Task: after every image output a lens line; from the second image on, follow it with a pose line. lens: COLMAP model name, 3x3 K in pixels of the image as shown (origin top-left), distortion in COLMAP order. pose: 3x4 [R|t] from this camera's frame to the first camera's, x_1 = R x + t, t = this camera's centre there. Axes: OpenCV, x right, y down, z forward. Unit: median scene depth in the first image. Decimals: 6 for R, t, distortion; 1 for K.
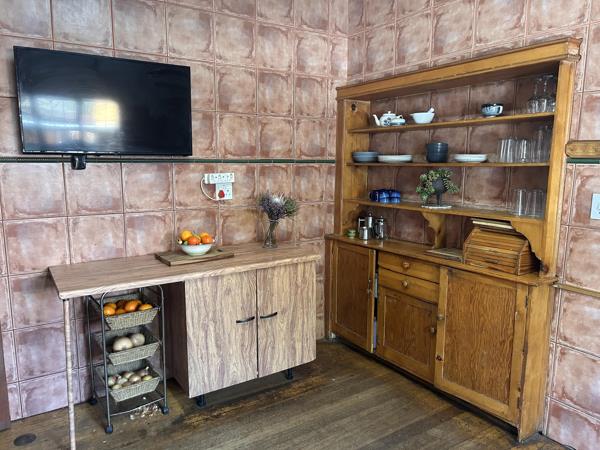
lens RADIAL K [[447.2, 0, 300.6], [0, 447.2, 229.5], [0, 0, 1]] dist [0.008805, -0.011233]
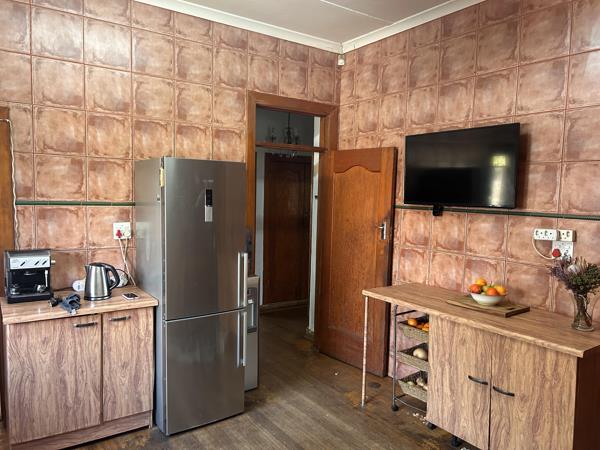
lens RADIAL K [[447.2, 0, 301.2], [0, 447.2, 223.4], [0, 0, 1]] dist [0.008805, -0.011233]
pose [[0.013939, 0.066819, -0.997668, 0.734324], [-0.174300, 0.982651, 0.063378, -0.111619], [0.984594, 0.173010, 0.025344, 0.500289]]
